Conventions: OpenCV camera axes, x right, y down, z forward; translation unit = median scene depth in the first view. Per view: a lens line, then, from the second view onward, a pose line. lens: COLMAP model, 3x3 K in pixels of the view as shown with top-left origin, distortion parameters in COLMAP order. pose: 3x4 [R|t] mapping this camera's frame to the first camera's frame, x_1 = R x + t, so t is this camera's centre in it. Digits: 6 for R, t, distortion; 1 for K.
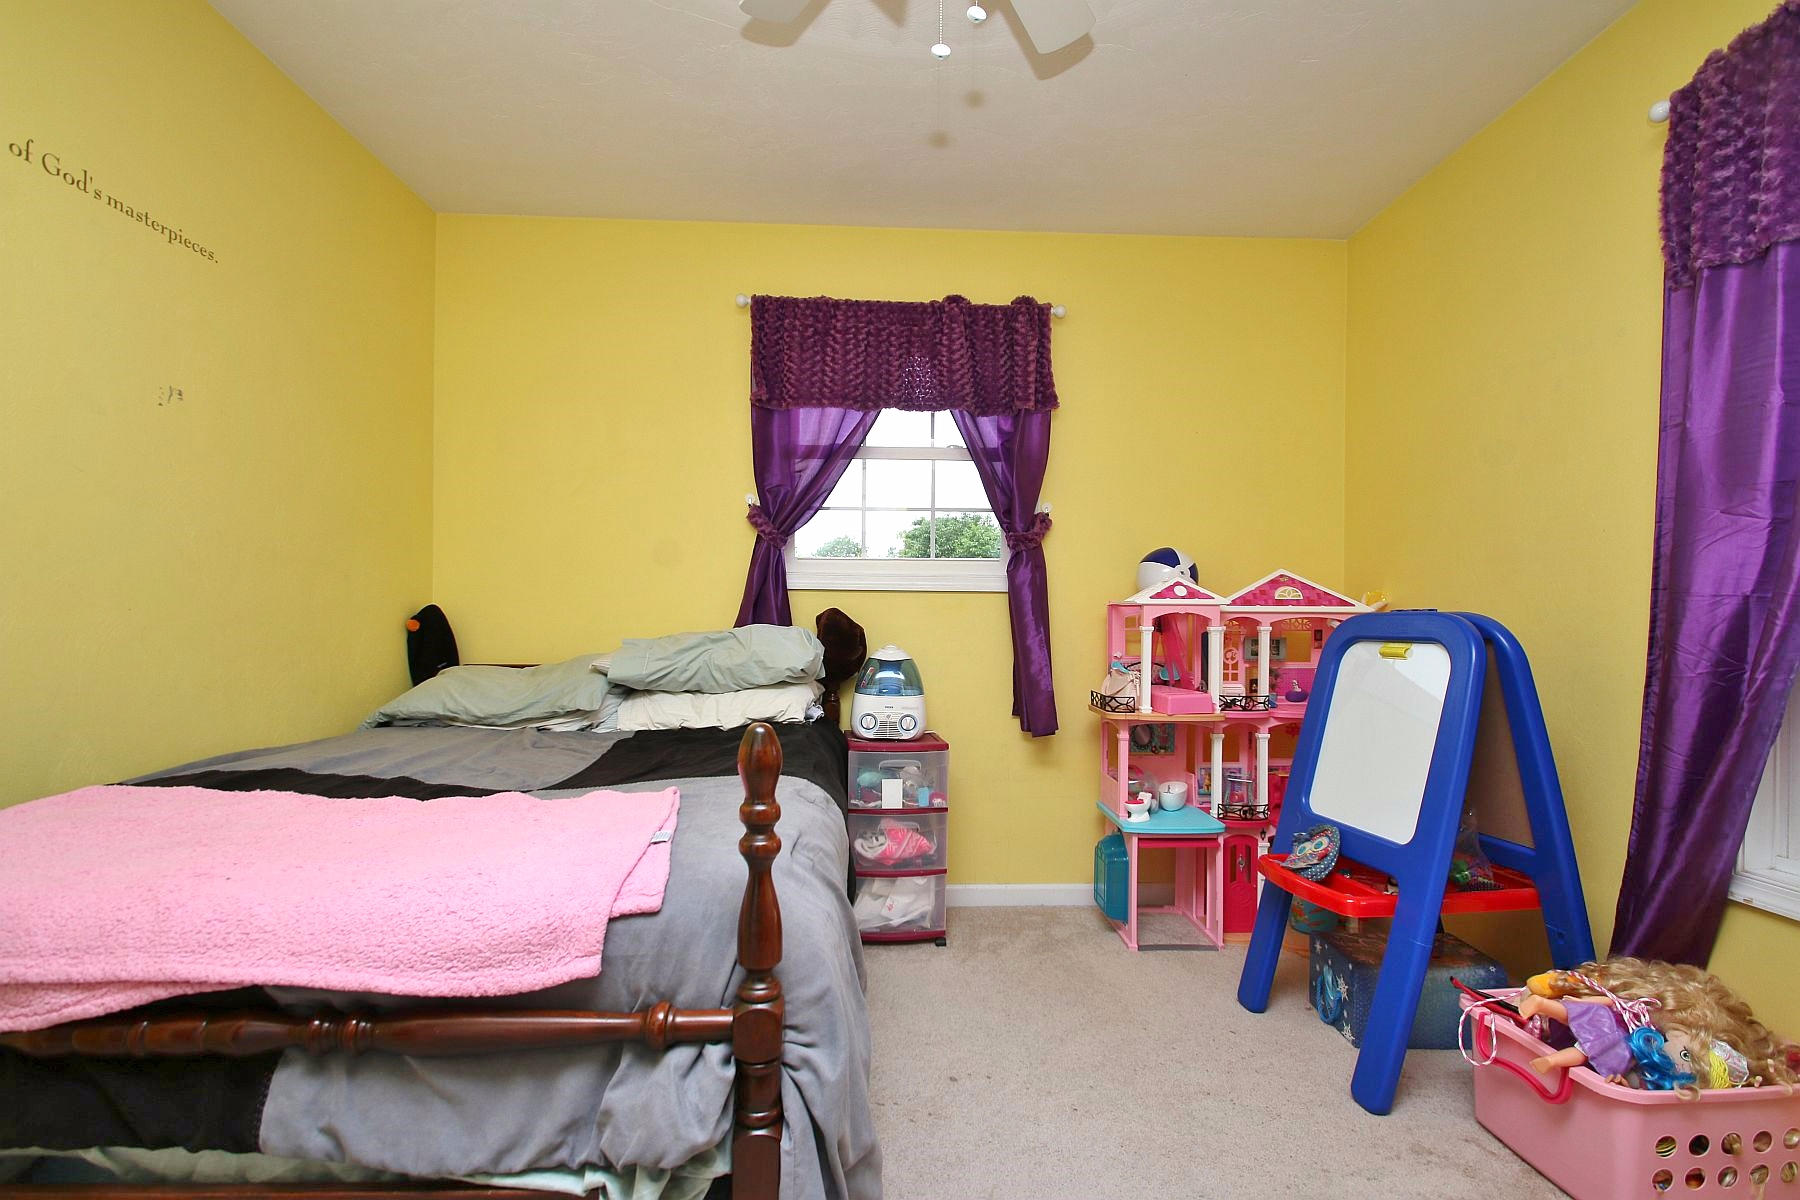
lens RADIAL K [[836.5, 0, 909.3], [0, 836.5, 603.7], [0, 0, 1]] dist [0.008720, -0.012662]
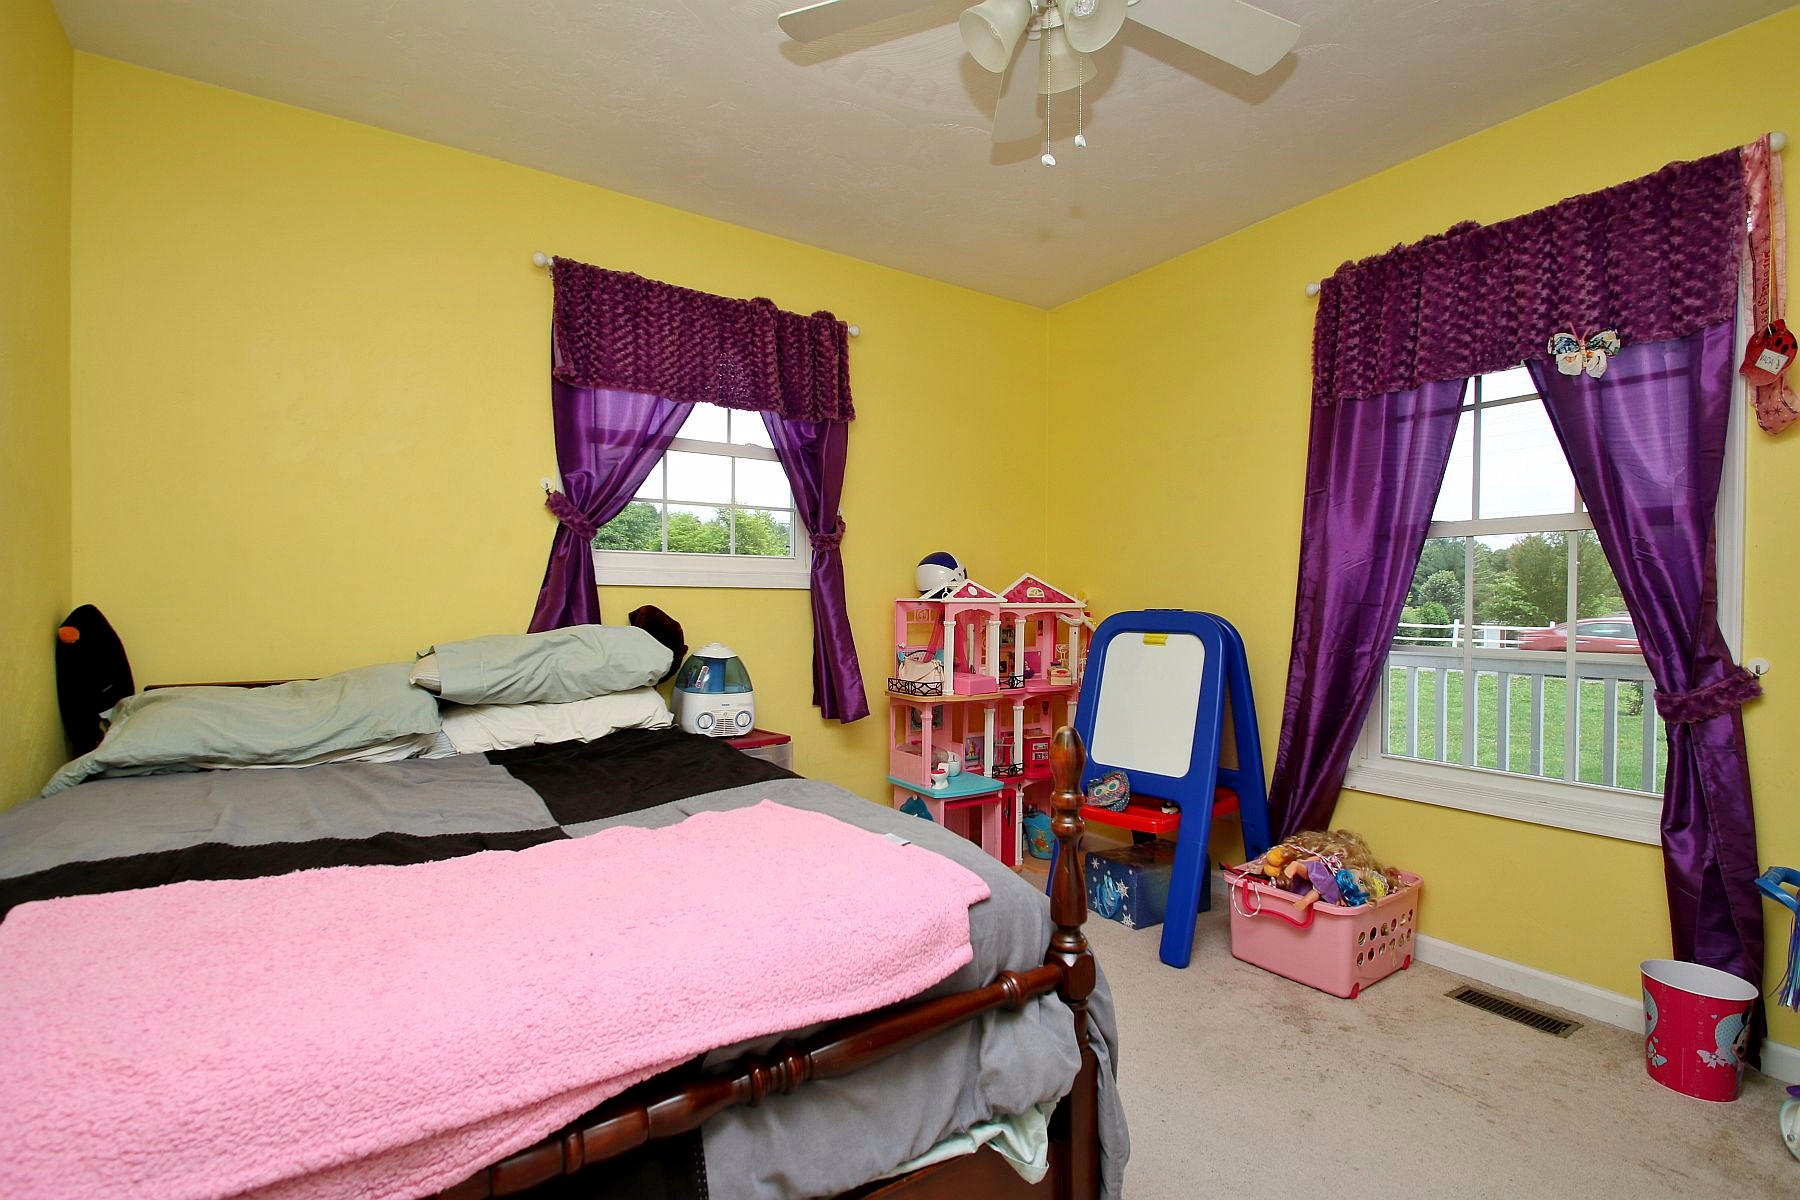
lens RADIAL K [[836.5, 0, 911.0], [0, 836.5, 604.8], [0, 0, 1]] dist [0.008720, -0.012662]
pose [[0.850345, -0.005328, 0.526198, -0.408650], [-0.008052, 0.999700, 0.023136, -0.024506], [-0.526163, -0.023910, 0.850047, 0.036349]]
